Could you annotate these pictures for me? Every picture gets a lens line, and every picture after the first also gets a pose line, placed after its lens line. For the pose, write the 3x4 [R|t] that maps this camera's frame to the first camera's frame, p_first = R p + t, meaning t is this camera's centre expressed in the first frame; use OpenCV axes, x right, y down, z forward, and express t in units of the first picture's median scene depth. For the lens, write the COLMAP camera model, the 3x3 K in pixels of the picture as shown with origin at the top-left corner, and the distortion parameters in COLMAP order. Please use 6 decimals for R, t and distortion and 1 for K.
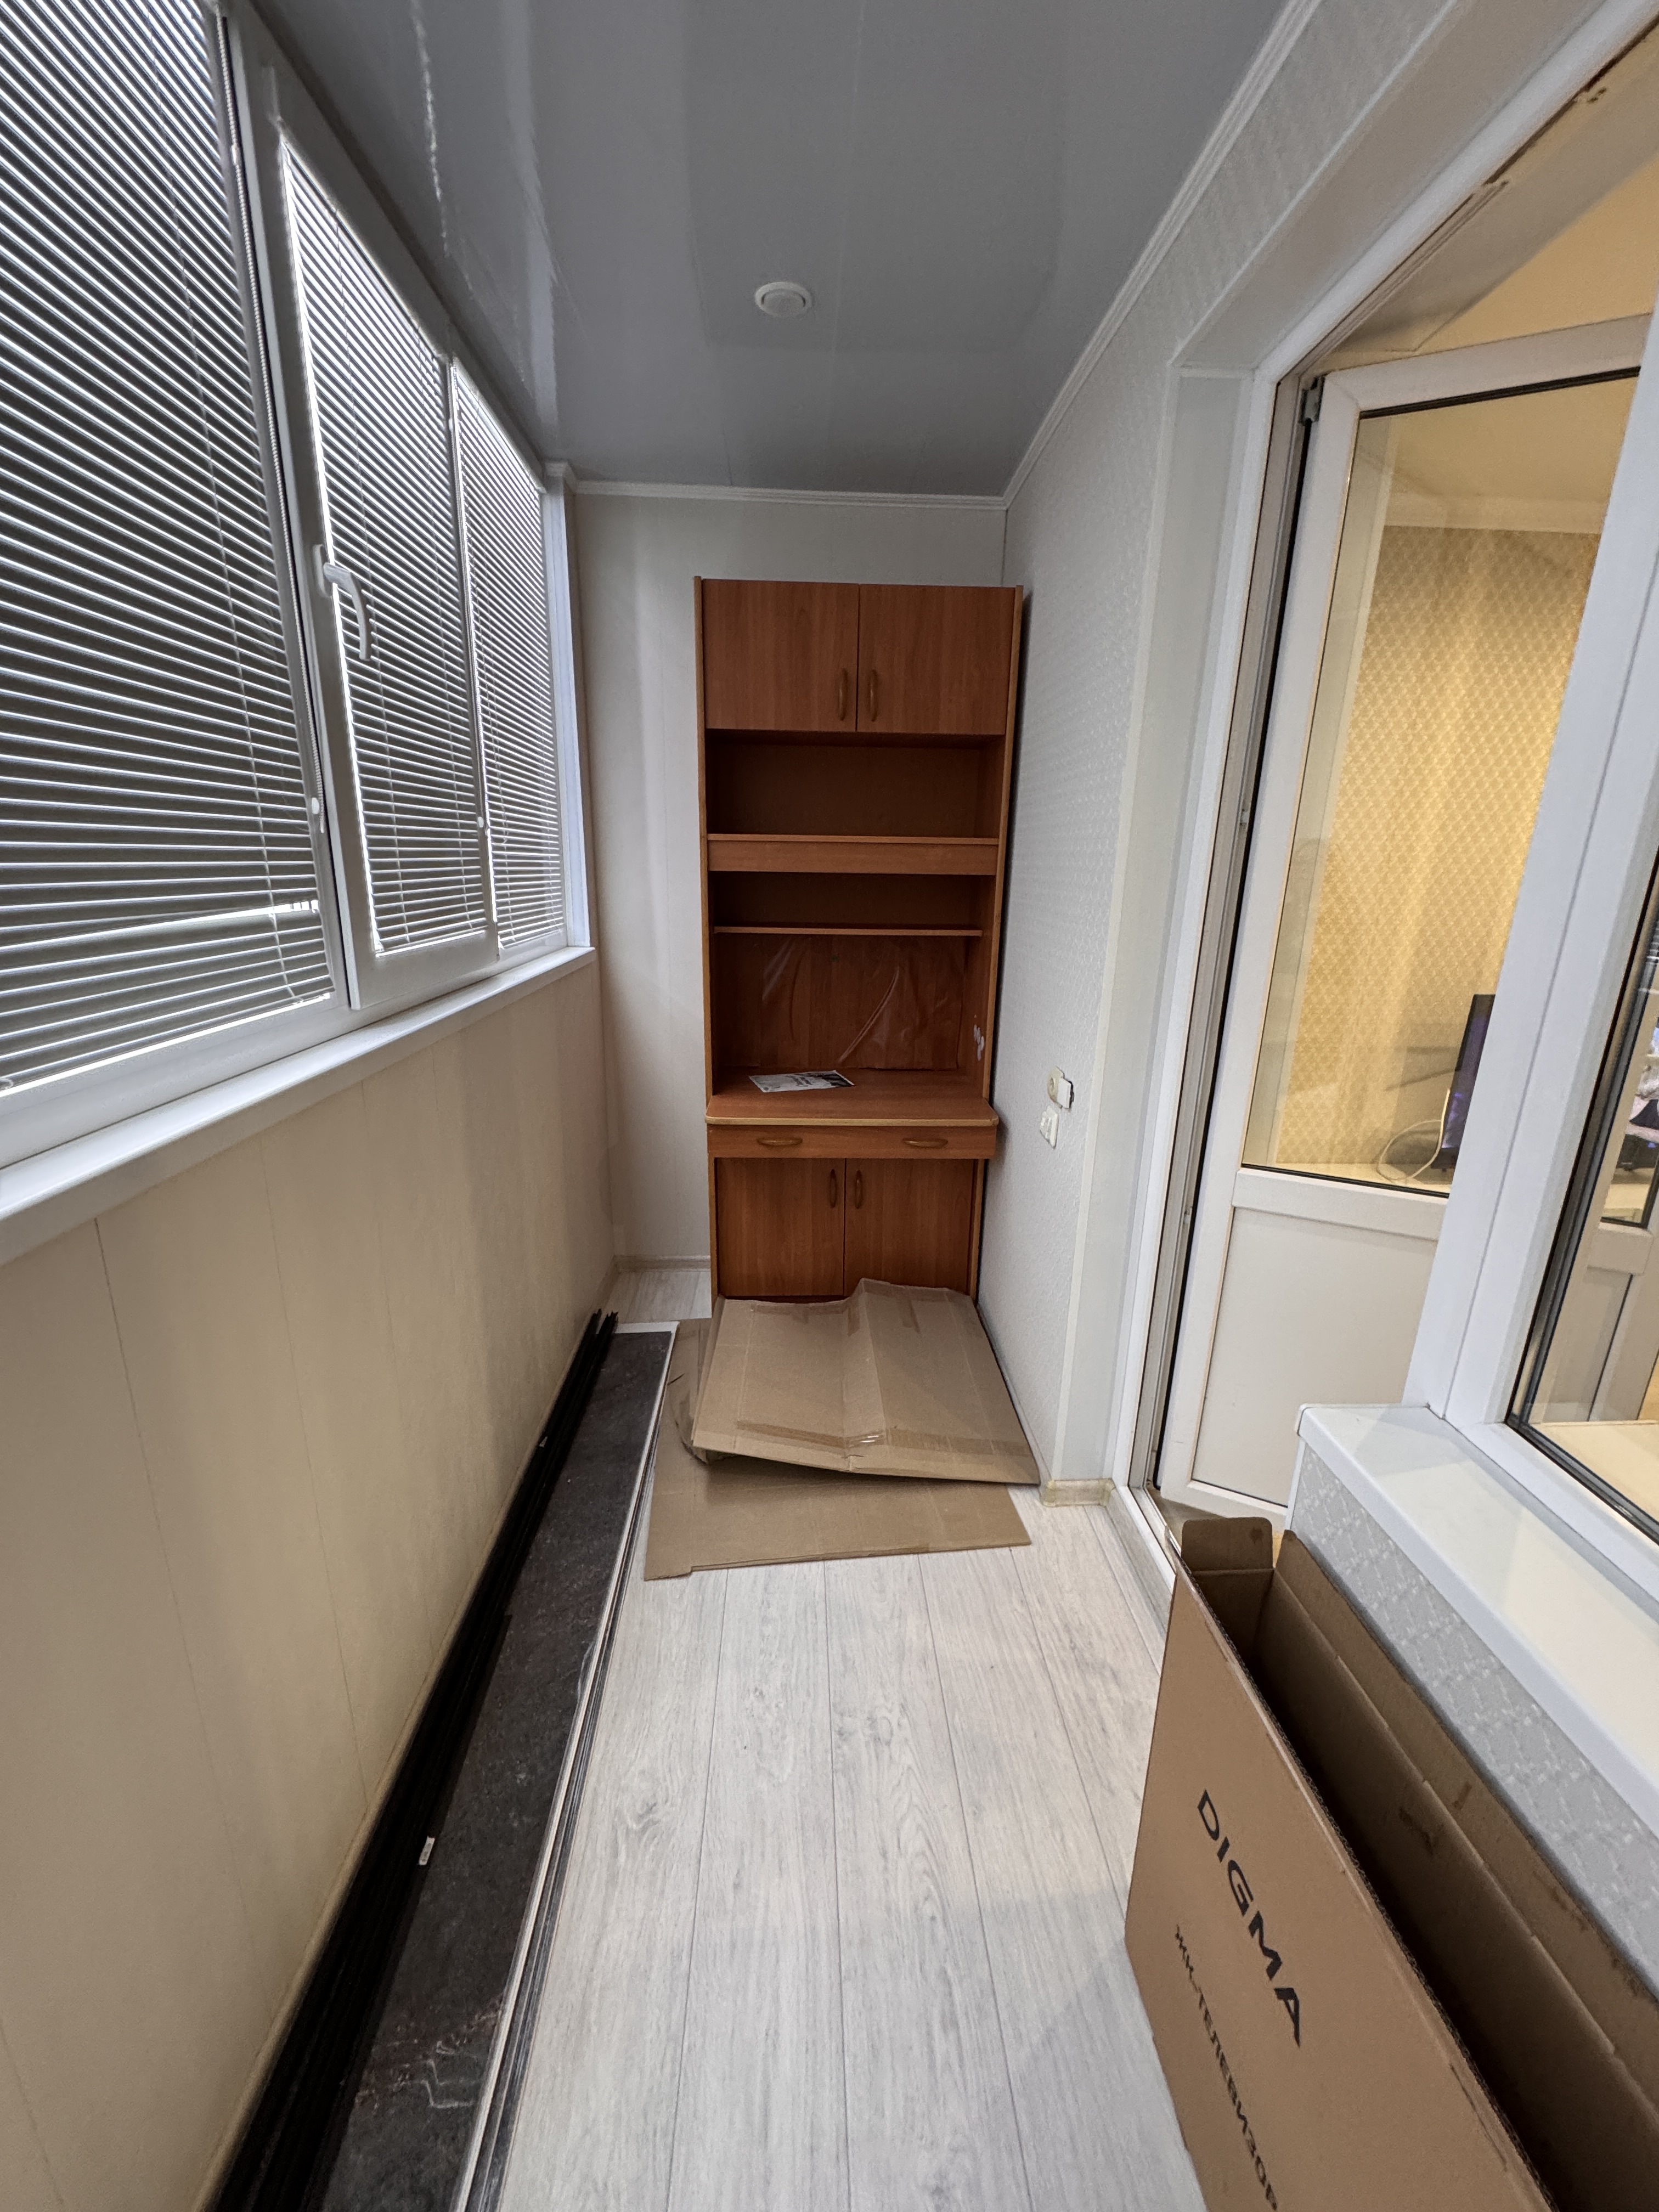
lens RADIAL K [[886.0, 0, 838.7], [0, 886.0, 1122.1], [0, 0, 1]] dist [-0.002559, -0.000316]
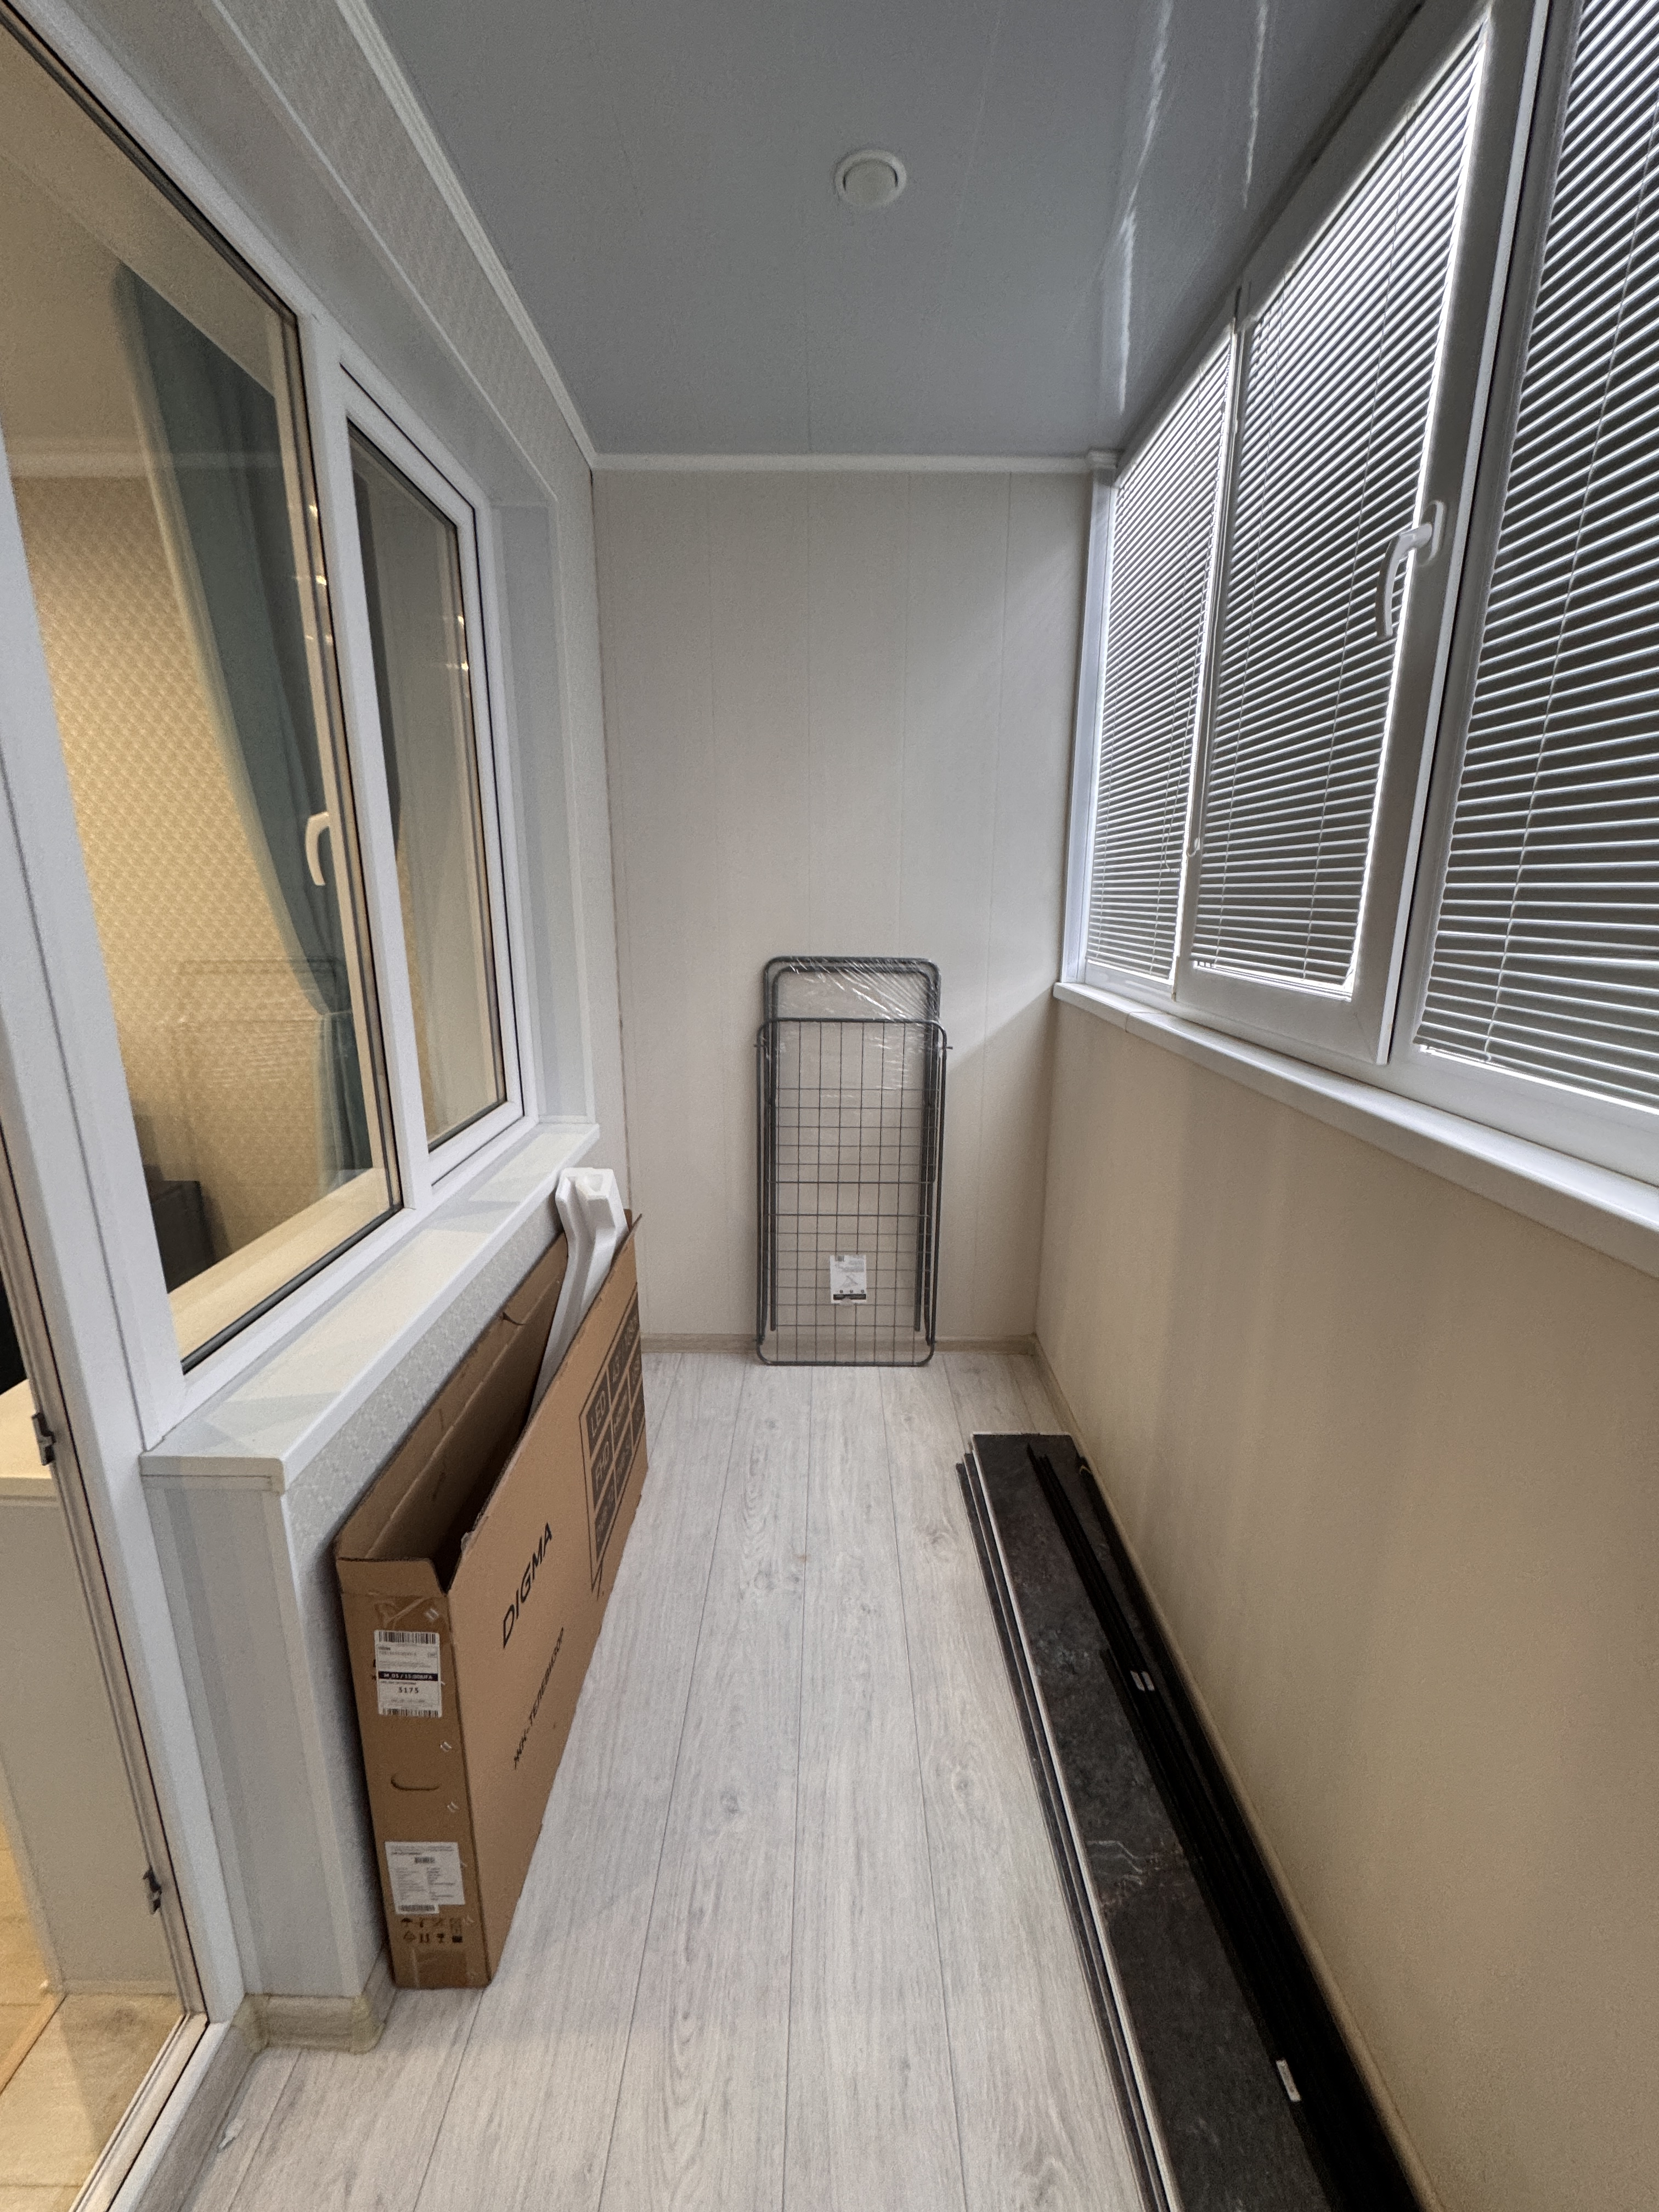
lens RADIAL K [[886.0, 0, 834.9], [0, 886.0, 1101.6], [0, 0, 1]] dist [-0.002559, -0.000316]
pose [[-0.999182, -0.020026, 0.035129, -0.061174], [0.000202, 0.866271, 0.499574, -0.377561], [-0.040435, 0.499172, -0.865559, 1.318735]]
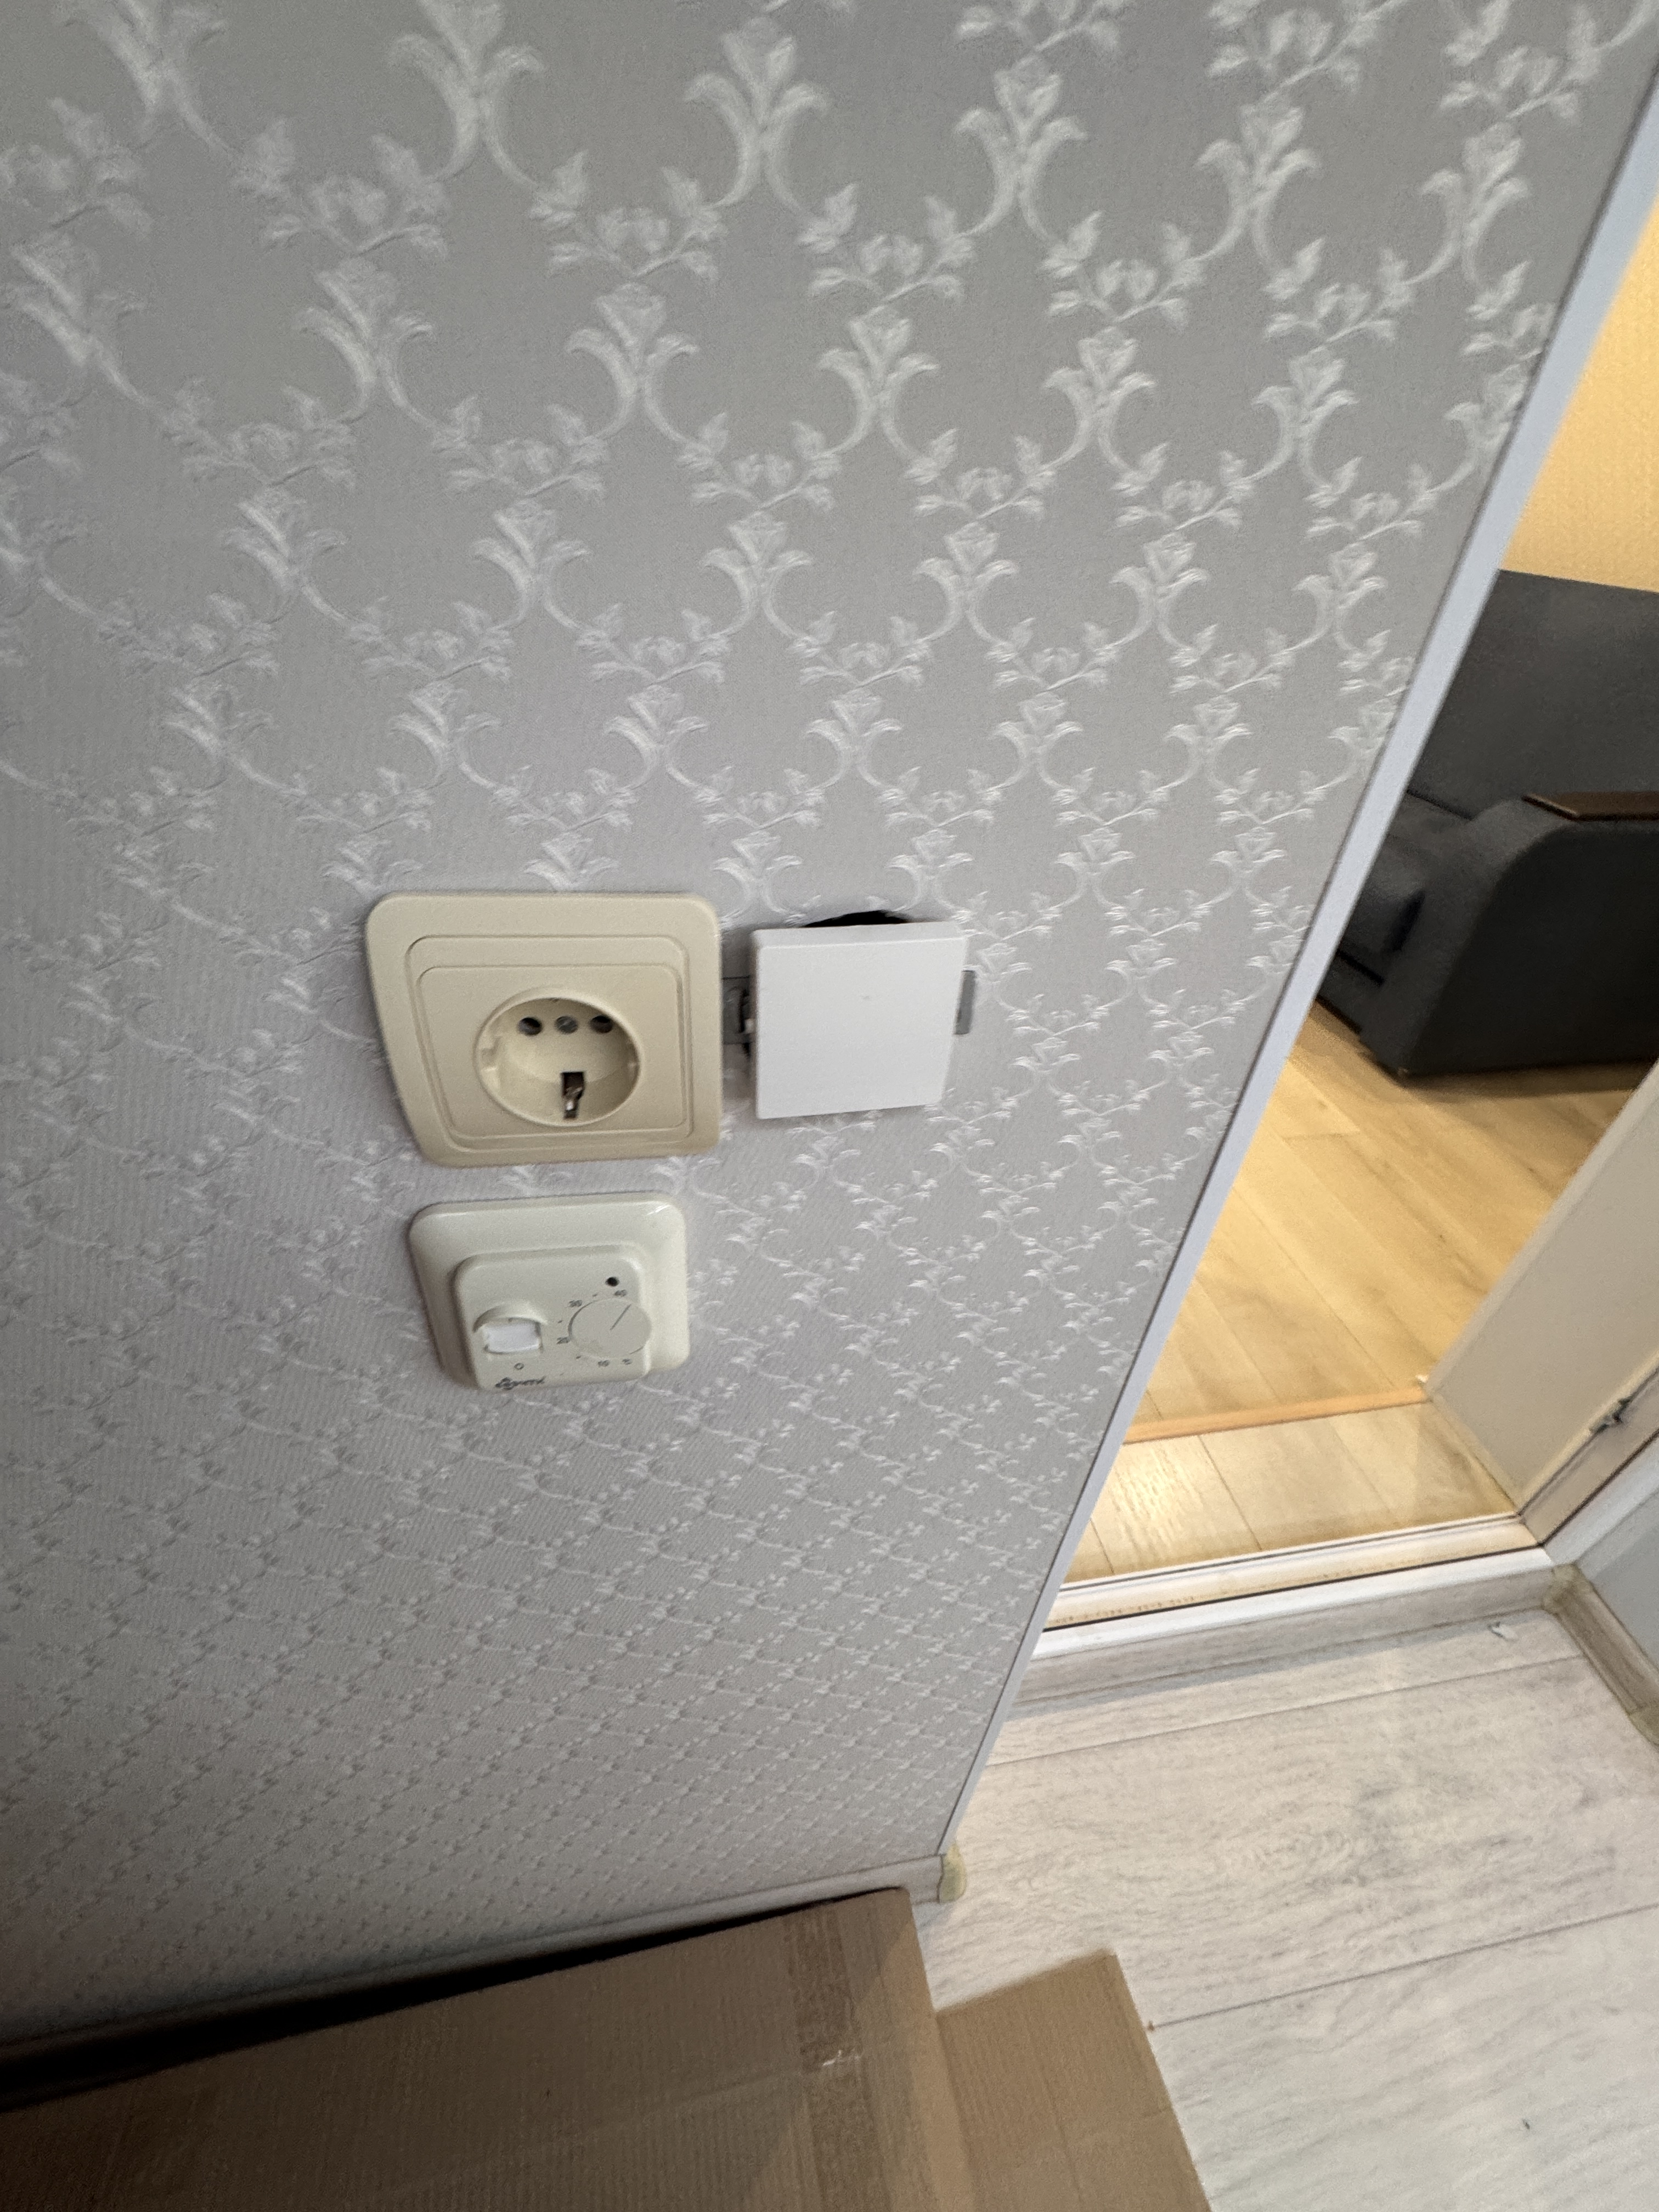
lens RADIAL K [[886.0, 0, 823.9], [0, 886.0, 1106.3], [0, 0, 1]] dist [-0.002559, -0.000316]
pose [[-0.112575, -0.595980, 0.795069, 0.217981], [0.224641, 0.764173, 0.604629, -0.153463], [-0.967917, 0.246671, 0.047855, 1.565790]]
